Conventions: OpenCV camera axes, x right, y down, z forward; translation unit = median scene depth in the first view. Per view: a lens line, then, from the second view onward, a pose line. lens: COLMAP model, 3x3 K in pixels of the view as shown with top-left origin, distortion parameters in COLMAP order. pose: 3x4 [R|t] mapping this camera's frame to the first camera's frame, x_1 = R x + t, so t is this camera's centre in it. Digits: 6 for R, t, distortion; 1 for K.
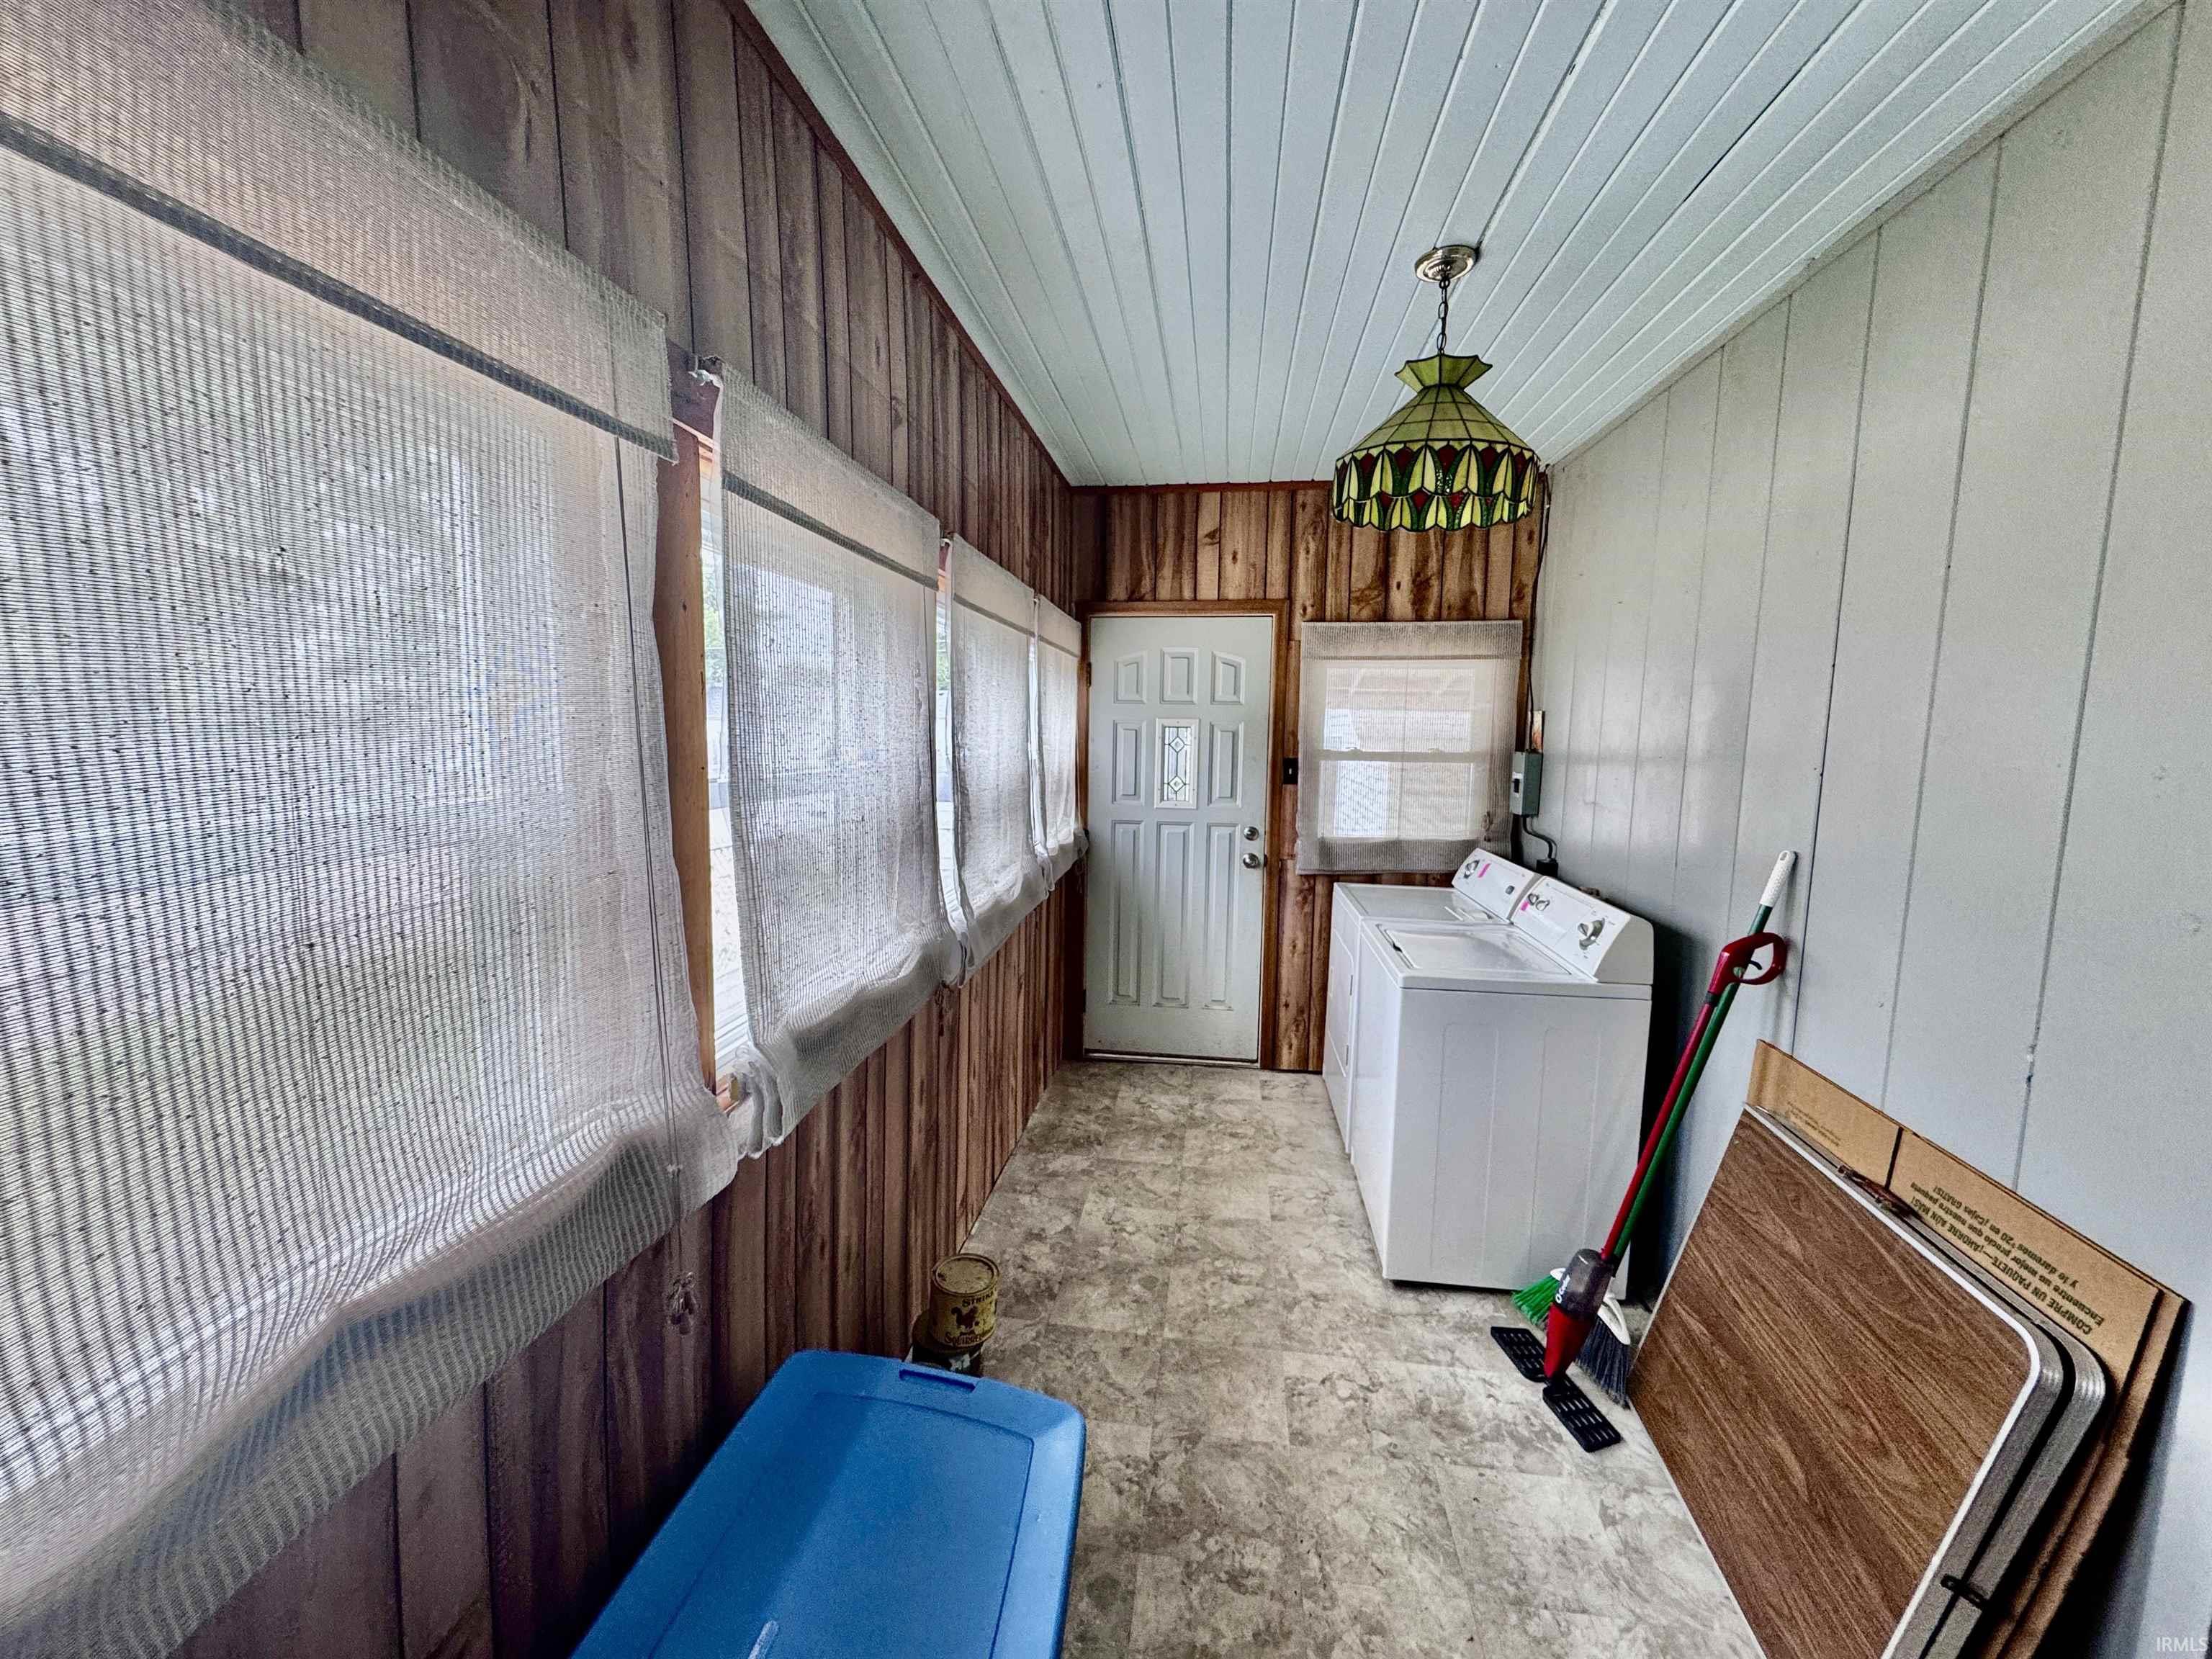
lens RADIAL K [[886.4, 0, 1109.2], [0, 886.4, 828.9], [0, 0, 1]] dist [-0.000717, -0.000071]
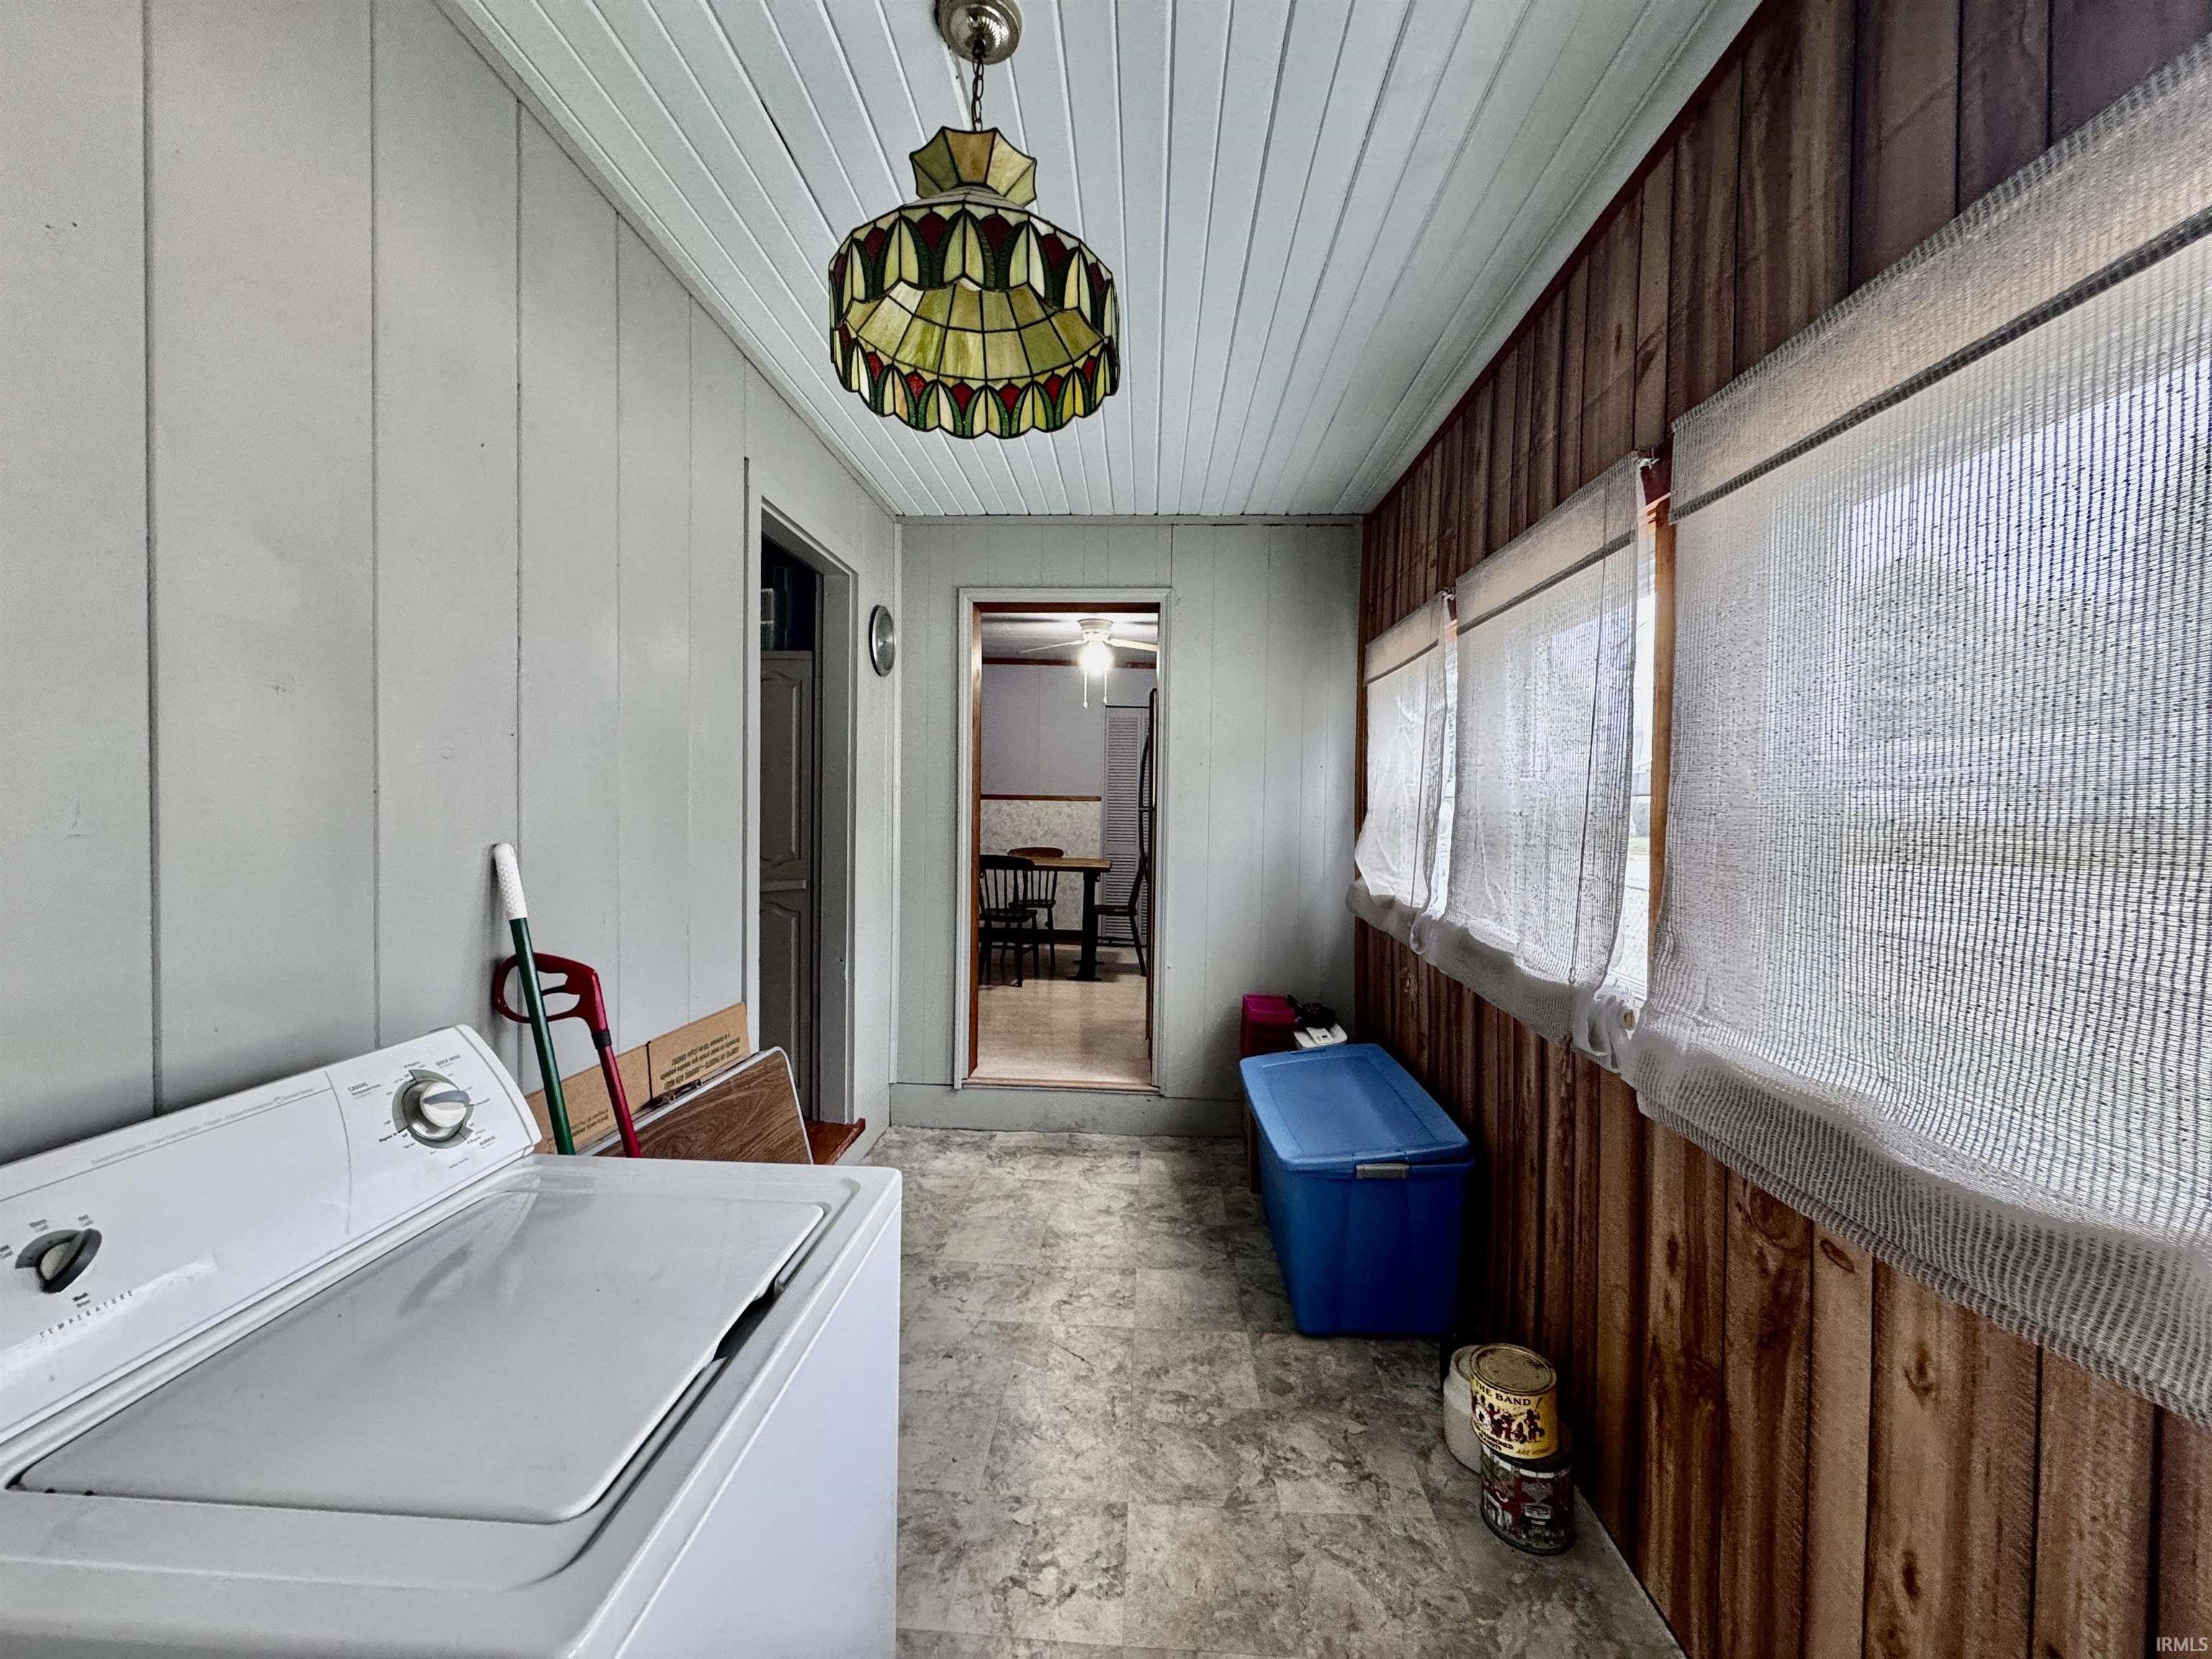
lens RADIAL K [[886.4, 0, 1106.3], [0, 886.4, 831.8], [0, 0, 1]] dist [-0.000717, -0.000071]
pose [[-0.996011, -0.025950, -0.085371, 0.329114], [-0.038199, 0.988675, 0.145131, -0.117653], [0.080638, 0.147813, -0.985722, 1.834482]]
